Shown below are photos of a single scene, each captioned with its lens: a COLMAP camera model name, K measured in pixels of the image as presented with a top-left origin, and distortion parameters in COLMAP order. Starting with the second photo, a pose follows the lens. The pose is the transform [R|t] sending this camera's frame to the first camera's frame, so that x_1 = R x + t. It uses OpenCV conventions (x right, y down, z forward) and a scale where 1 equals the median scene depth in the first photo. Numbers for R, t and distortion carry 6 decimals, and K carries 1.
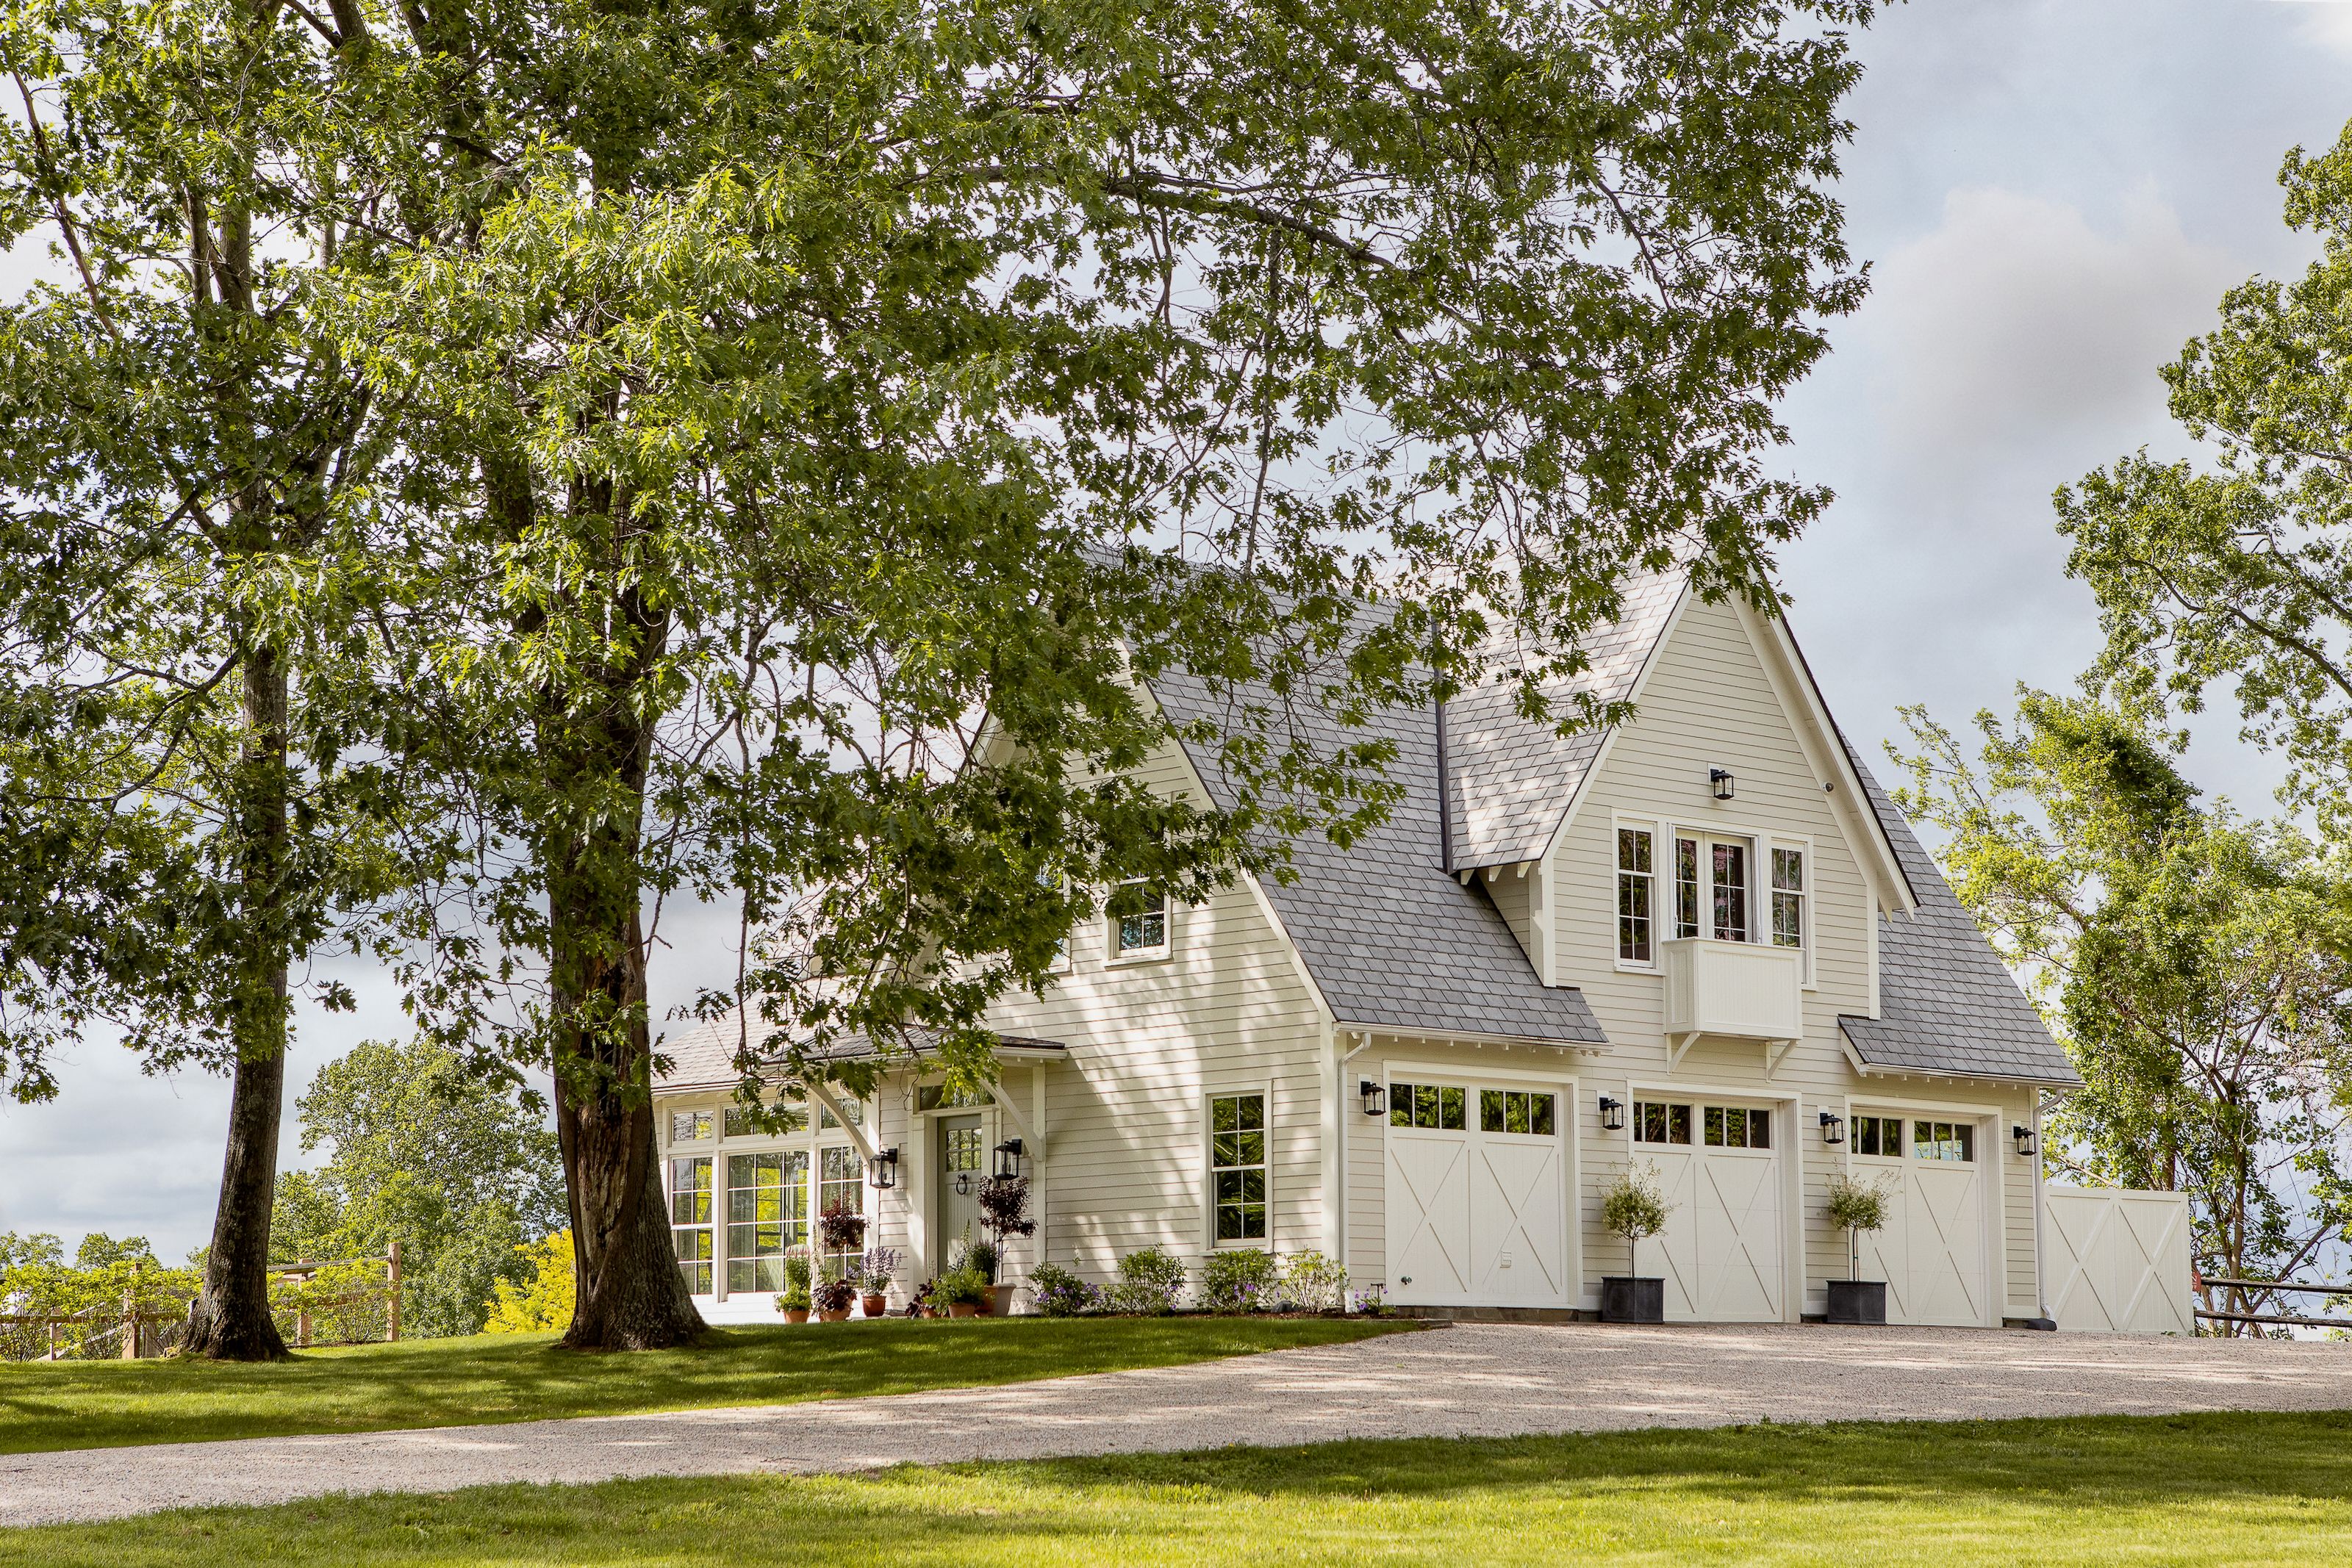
lens RADIAL K [[4398.1, 0, 1175.5], [0, 4398.1, 781.2], [0, 0, 1]] dist [-0.054271, 0.000000]
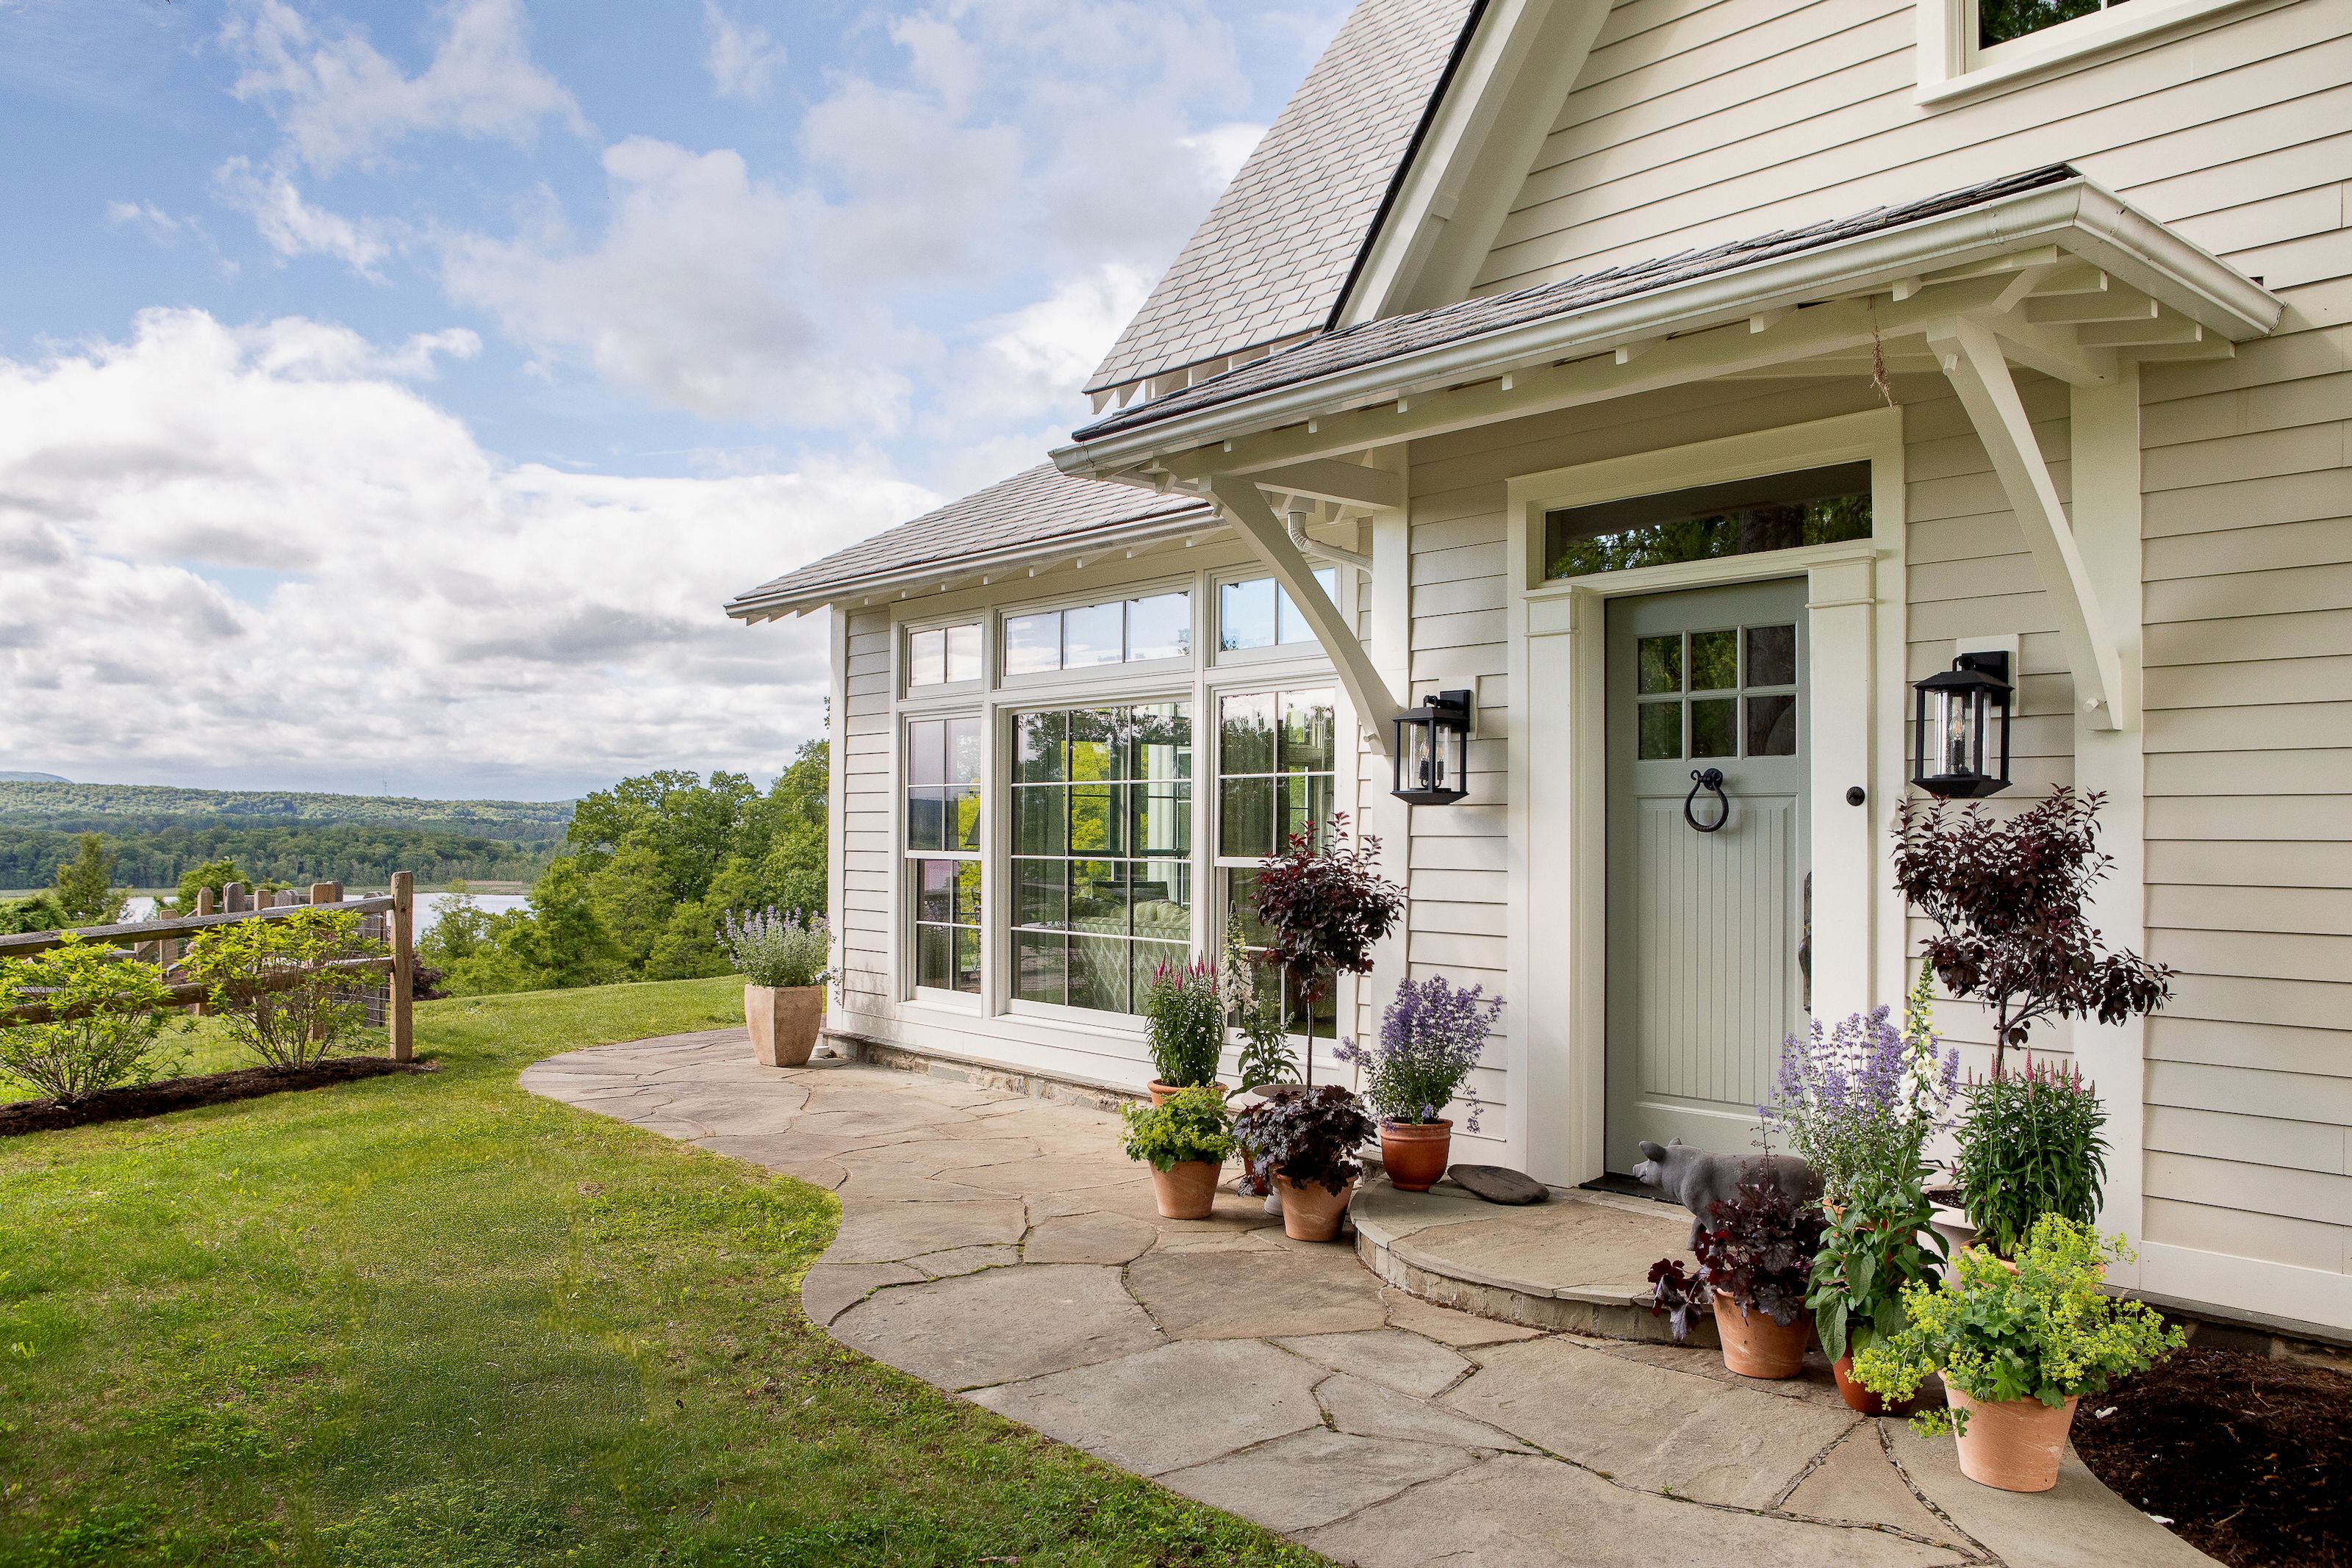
lens RADIAL K [[1799.2, 0, 1180.6], [0, 1799.2, 803.8], [0, 0, 1]] dist [-0.013917, 0.001800]
pose [[0.999314, 0.006958, -0.036385, -0.084050], [-0.002367, 0.992190, 0.124716, 0.077815], [0.036968, -0.124545, 0.991525, 0.890992]]
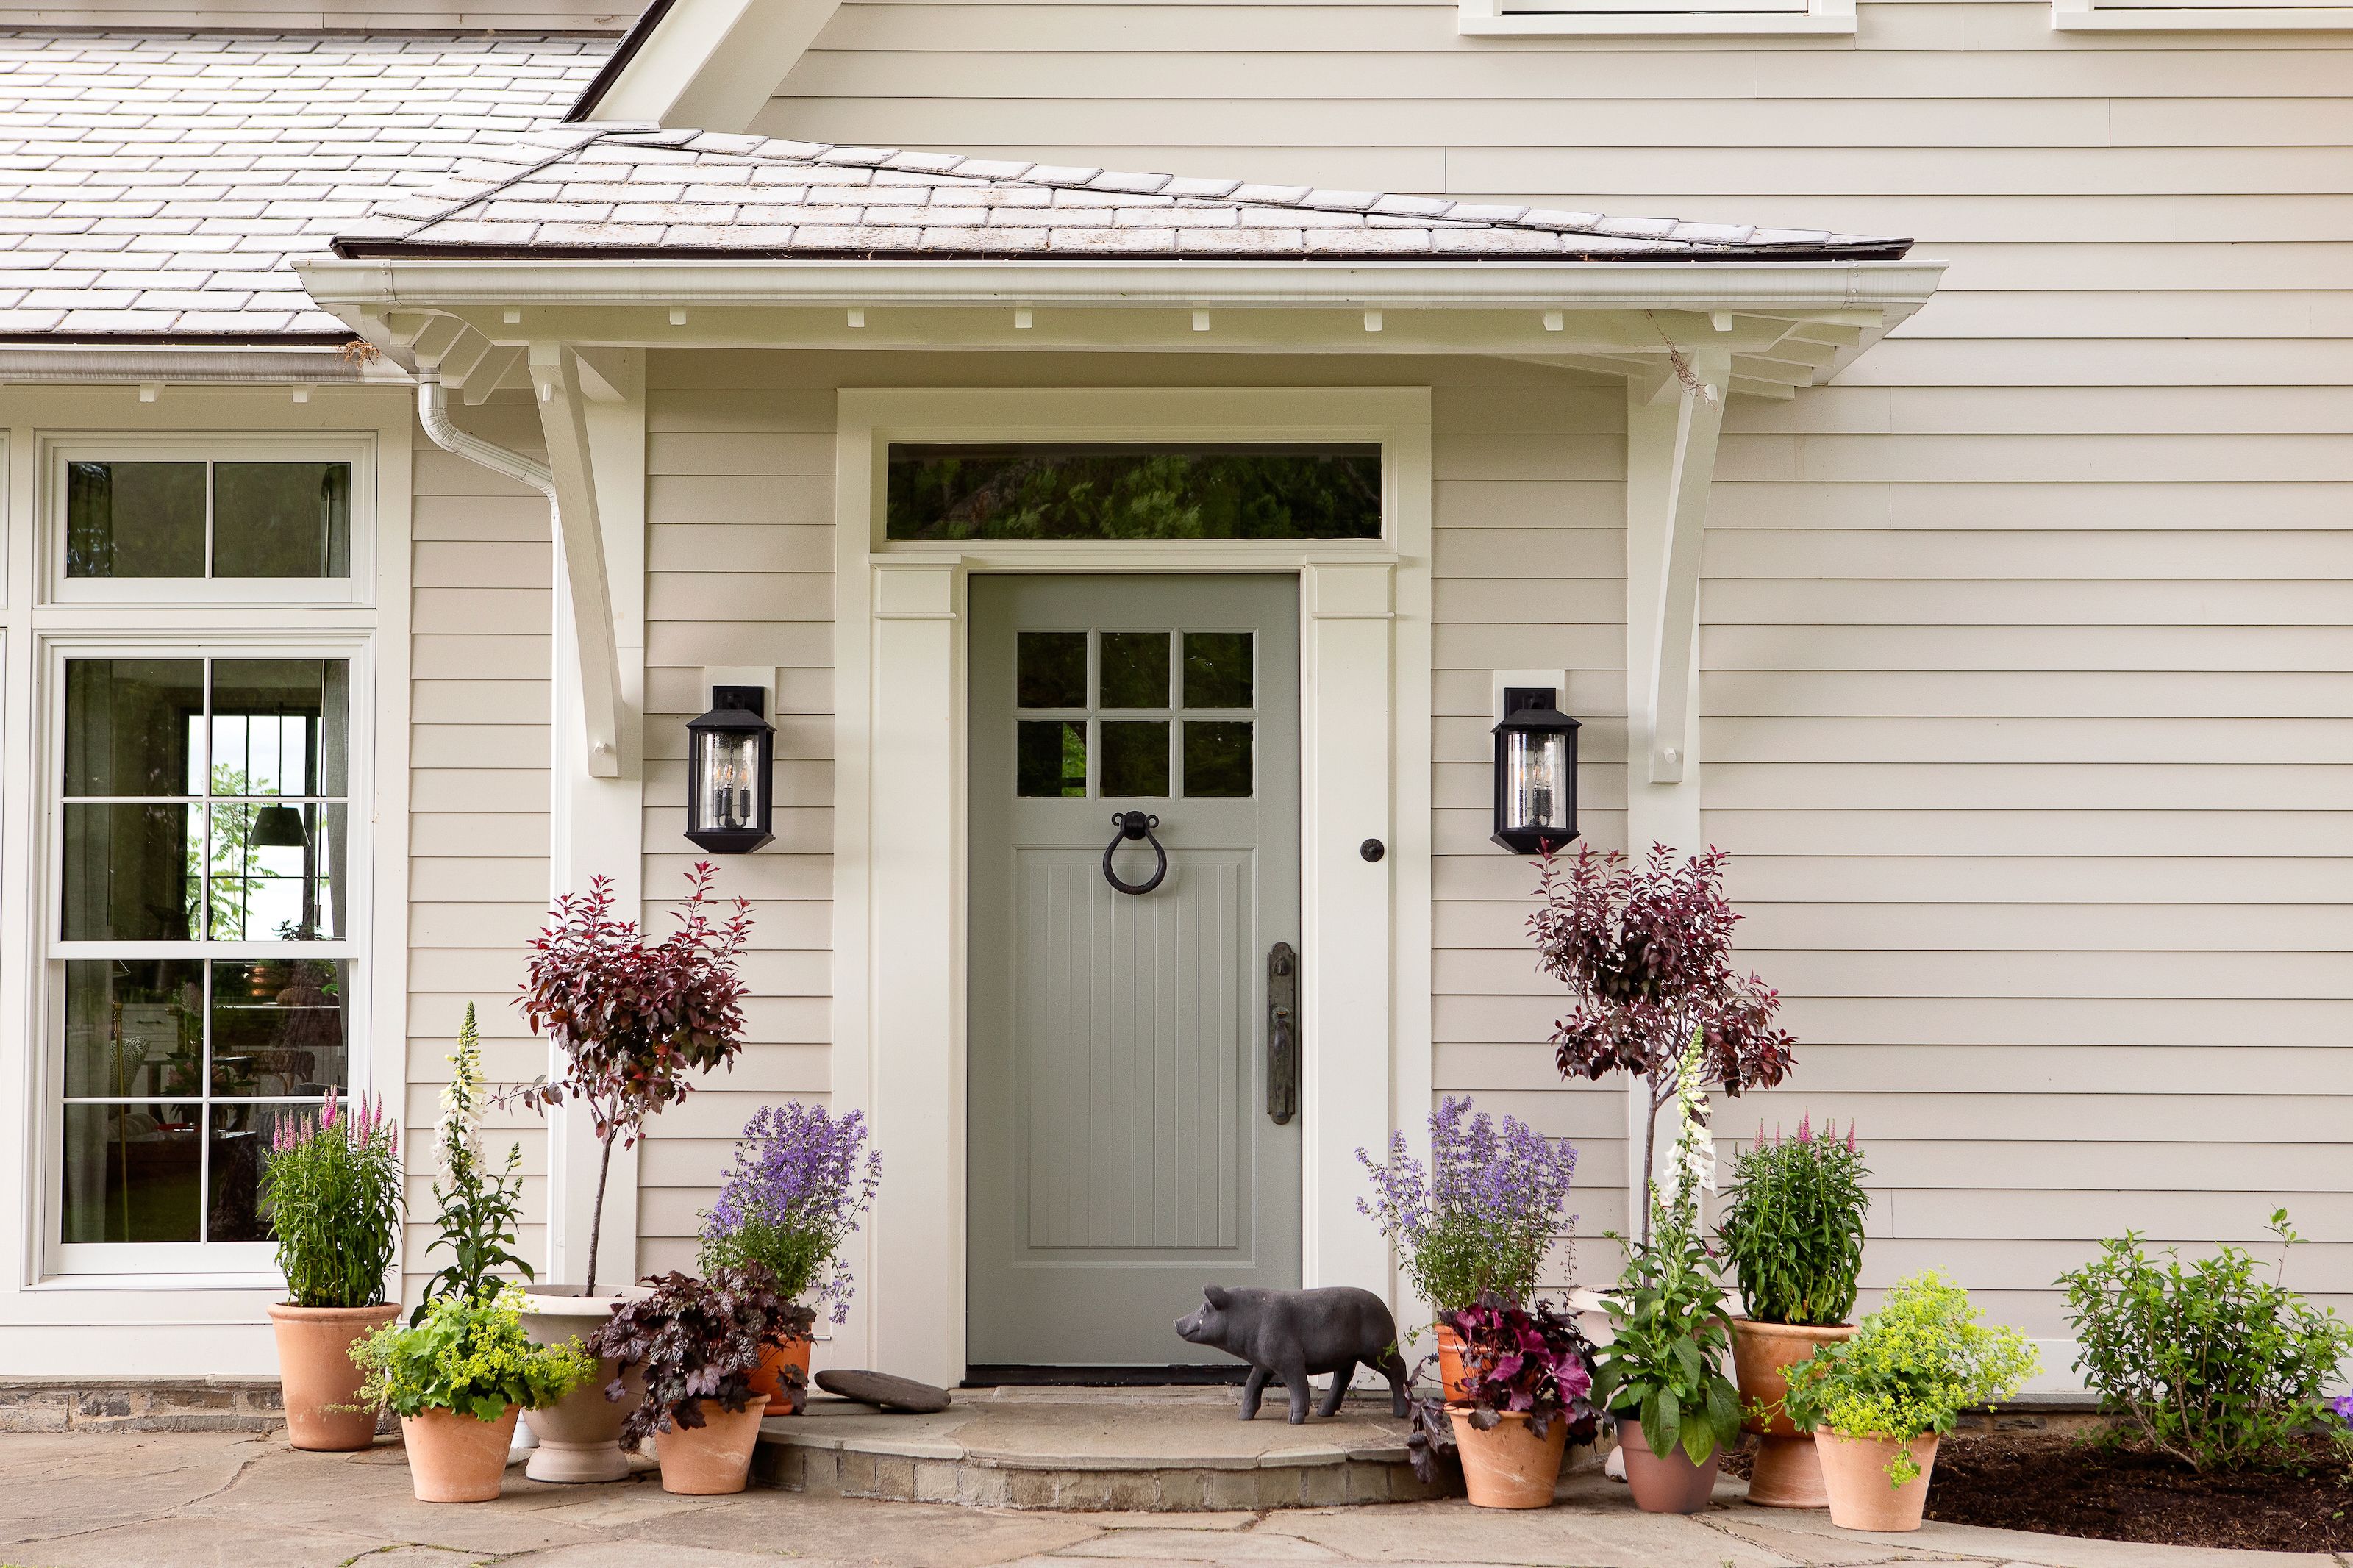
lens RADIAL K [[3991.4, 0, 1177.0], [0, 3991.4, 781.0], [0, 0, 1]] dist [0.057339, 0.000000]
pose [[0.684075, 0.036754, 0.728485, -0.212629], [-0.106144, 0.993114, 0.049569, 0.078622], [-0.721647, -0.111234, 0.683266, 0.869233]]
